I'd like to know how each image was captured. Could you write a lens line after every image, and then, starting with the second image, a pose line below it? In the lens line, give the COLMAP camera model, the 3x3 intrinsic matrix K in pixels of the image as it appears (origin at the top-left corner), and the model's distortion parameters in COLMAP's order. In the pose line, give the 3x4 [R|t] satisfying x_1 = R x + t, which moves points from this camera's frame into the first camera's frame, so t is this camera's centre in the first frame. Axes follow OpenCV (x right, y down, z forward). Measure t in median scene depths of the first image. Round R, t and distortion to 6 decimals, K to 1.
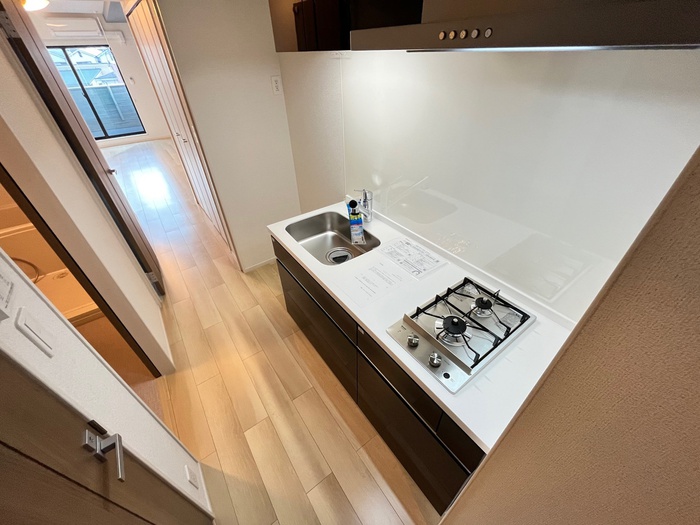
lens RADIAL K [[284.2, 0, 350.0], [0, 284.2, 262.5], [0, 0, 1]] dist [0.000489, -0.000340]
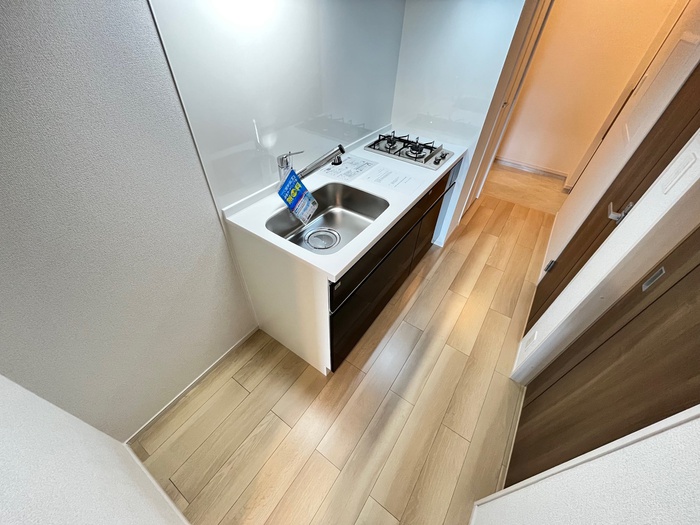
lens RADIAL K [[284.2, 0, 350.0], [0, 284.2, 262.5], [0, 0, 1]] dist [0.000489, -0.000340]
pose [[-0.331049, -0.638516, 0.694769, -0.386145], [0.545075, 0.471621, 0.693157, -0.295131], [-0.770259, 0.608170, 0.191909, 0.476536]]
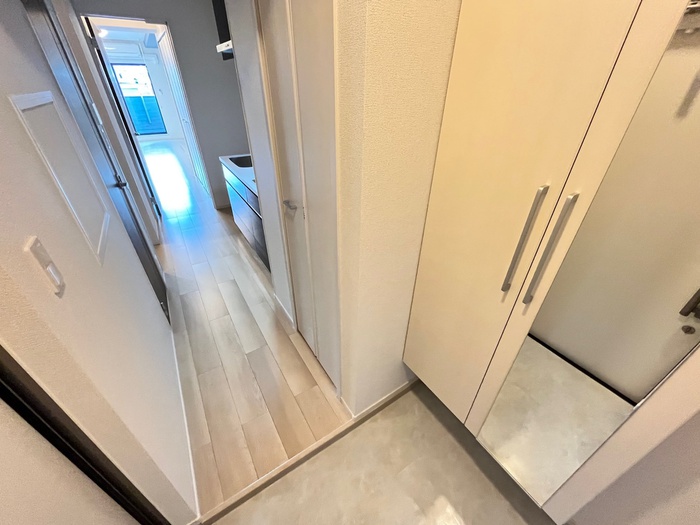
lens RADIAL K [[284.2, 0, 350.0], [0, 284.2, 262.5], [0, 0, 1]] dist [0.000489, -0.000340]
pose [[0.997683, 0.059343, -0.033283, 0.489969], [-0.061555, 0.995653, -0.069903, 0.462140], [0.028990, 0.071790, 0.996998, -0.546030]]
